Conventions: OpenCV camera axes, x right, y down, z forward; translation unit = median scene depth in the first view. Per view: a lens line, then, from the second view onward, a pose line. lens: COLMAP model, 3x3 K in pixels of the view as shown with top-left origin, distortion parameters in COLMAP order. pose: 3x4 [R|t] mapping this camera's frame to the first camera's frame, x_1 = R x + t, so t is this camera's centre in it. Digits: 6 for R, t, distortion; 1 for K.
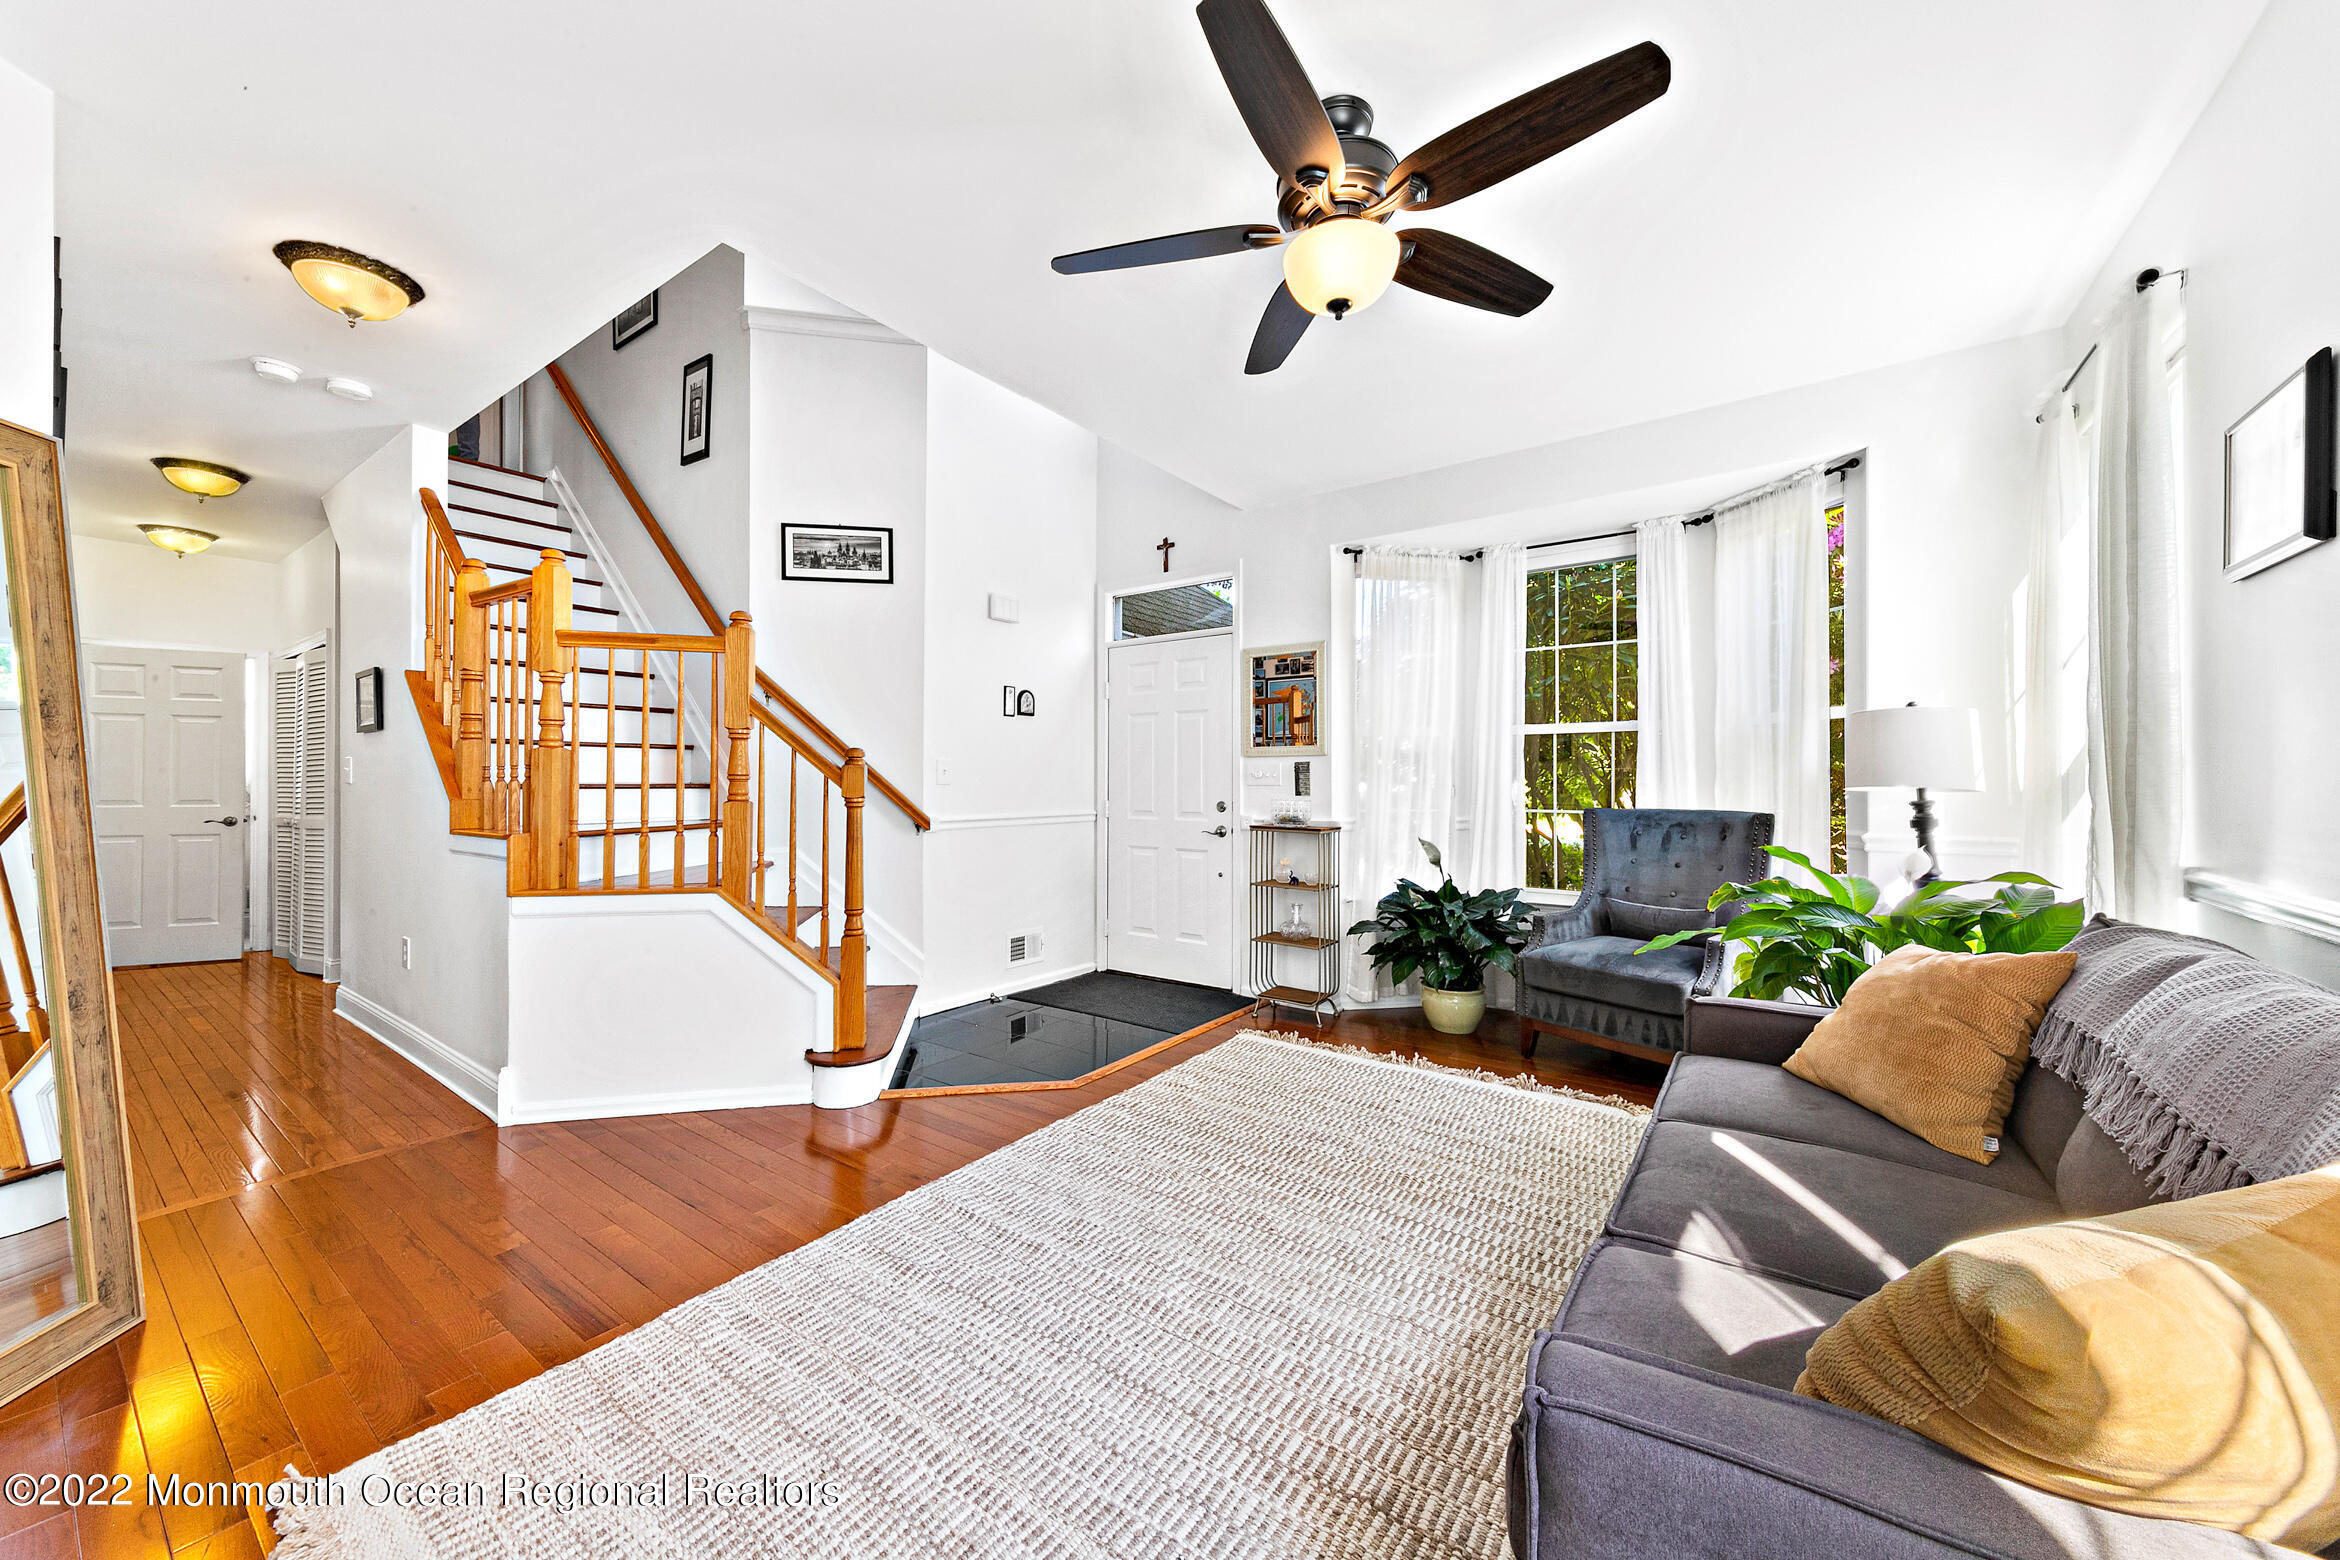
lens RADIAL K [[874.5, 0, 1154.4], [0, 874.5, 772.0], [0, 0, 1]] dist [0.011326, -0.000168]
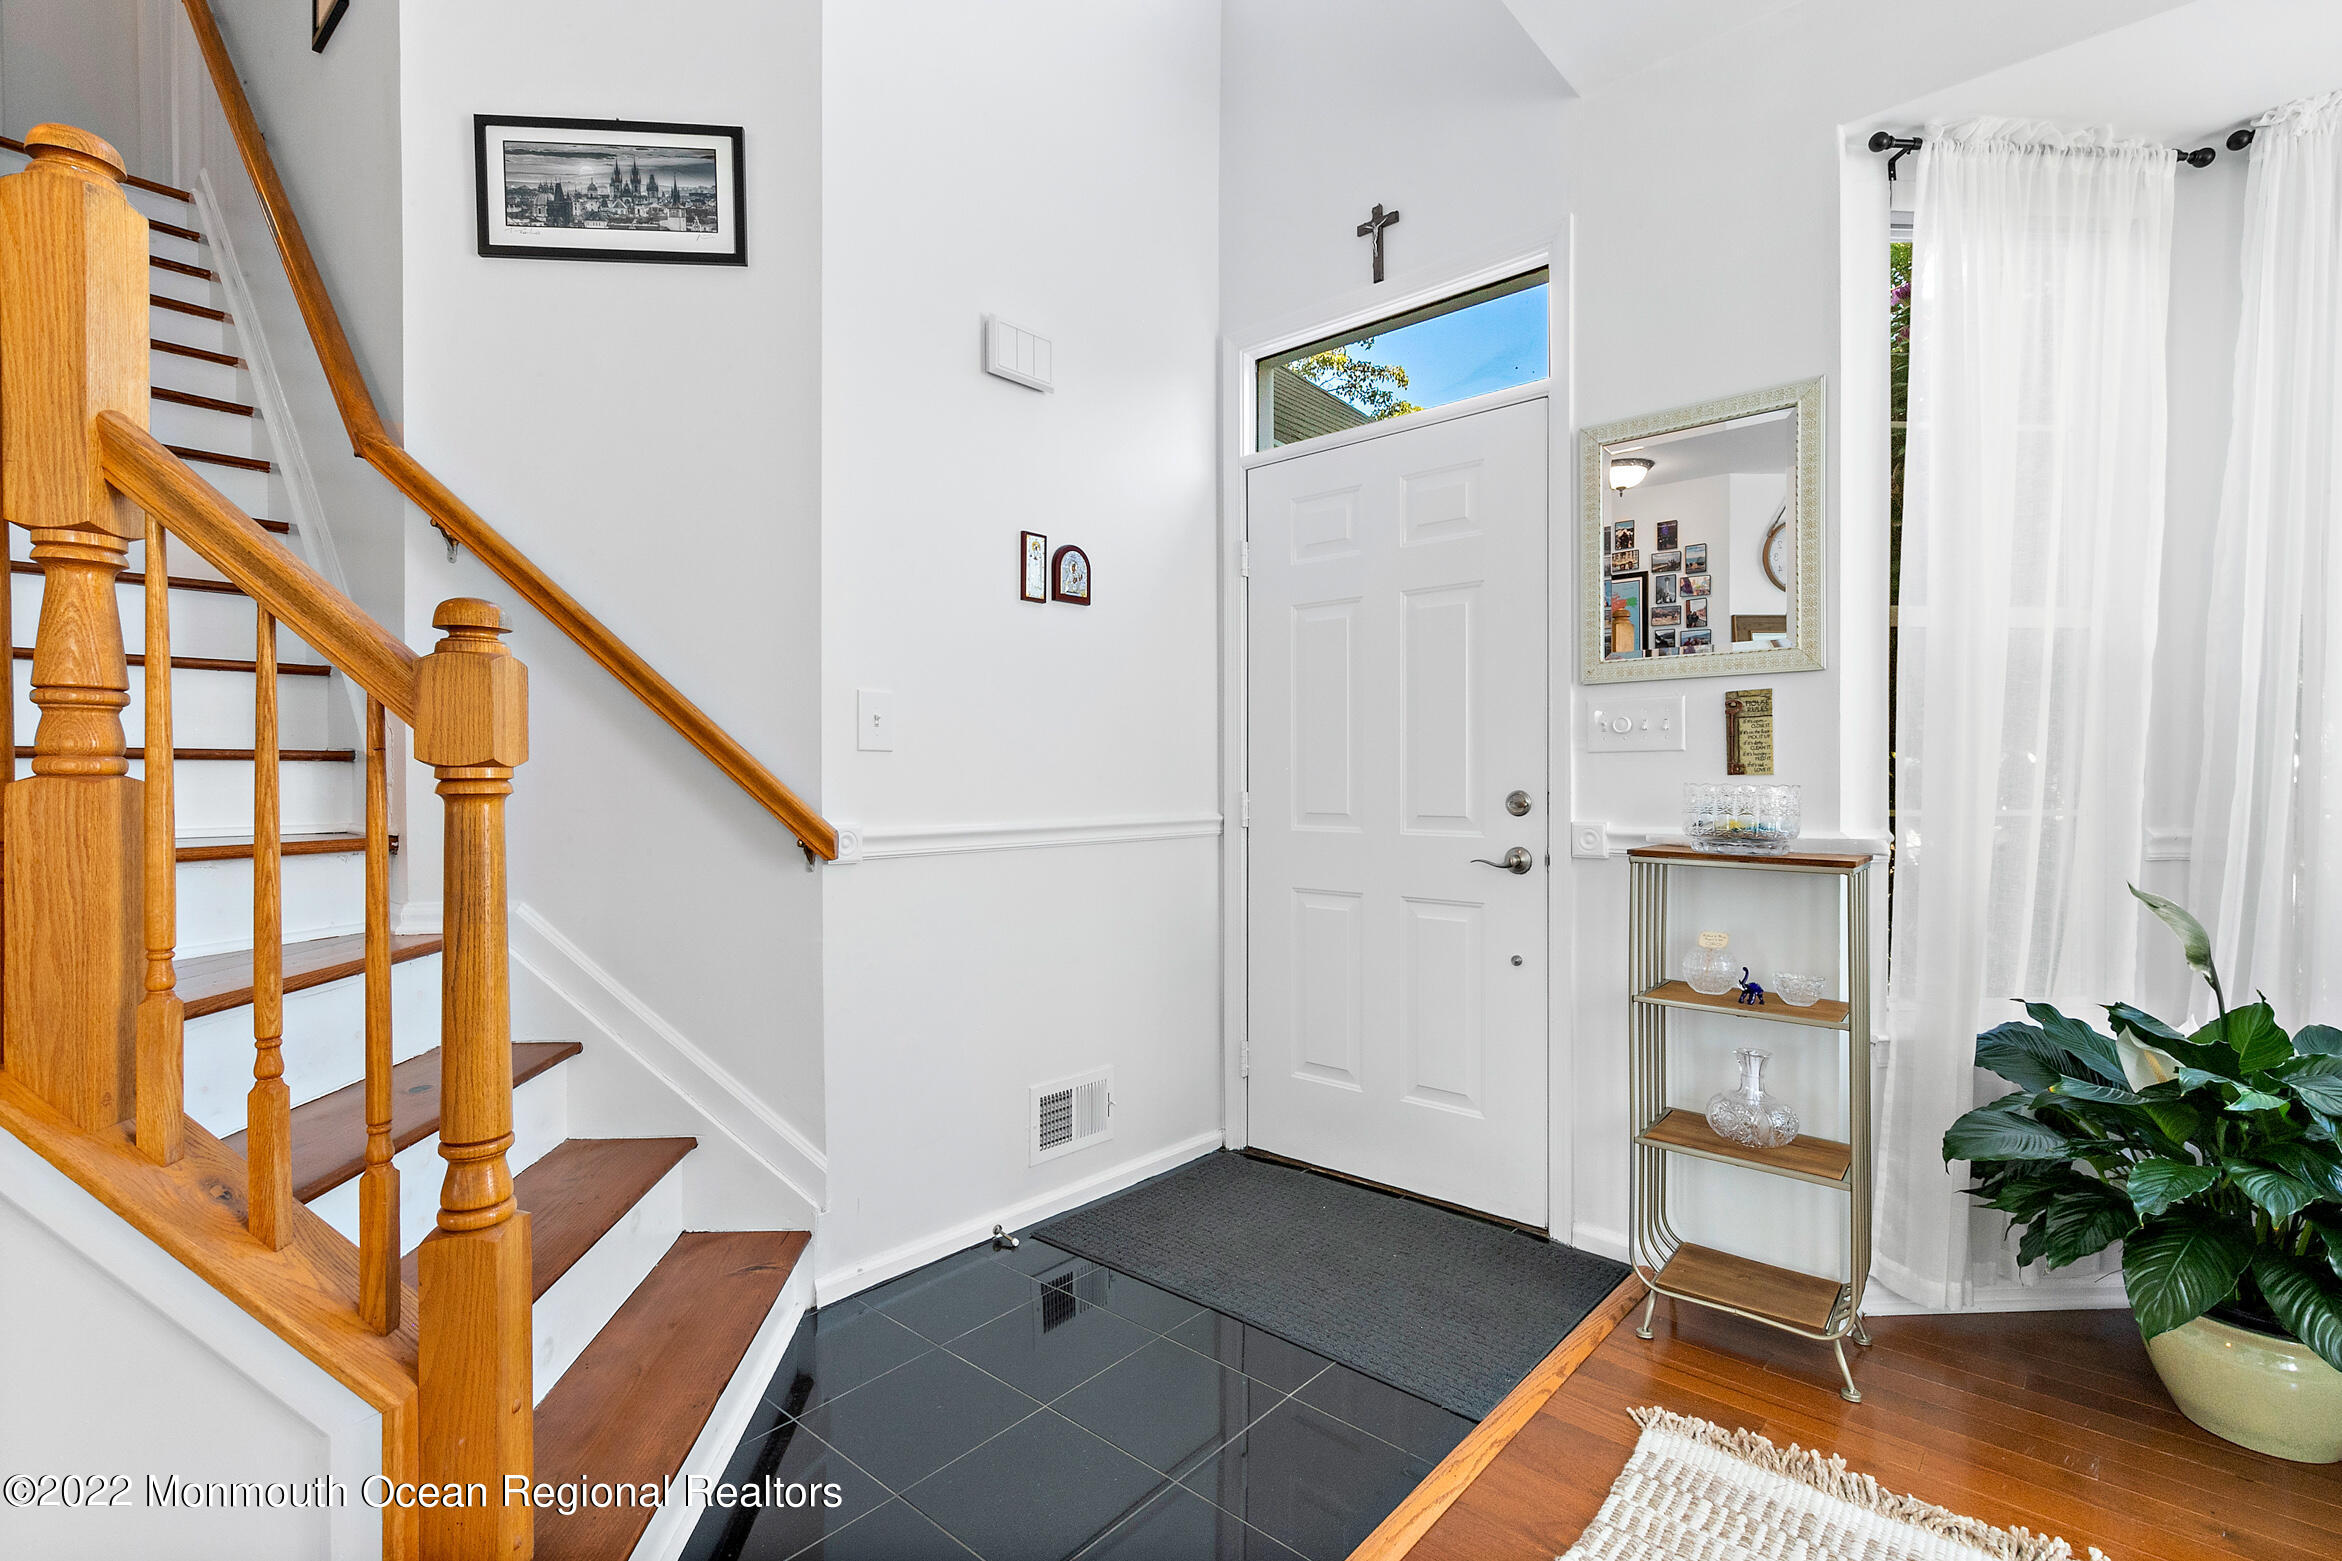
lens RADIAL K [[1036.2, 0, 1149.8], [0, 1036.2, 785.9], [0, 0, 1]] dist [0.005156, -0.000678]
pose [[0.995262, -0.003548, -0.097168, -0.058694], [0.004953, 0.999887, 0.014225, 0.024337], [0.097106, -0.014639, 0.995166, 0.504042]]
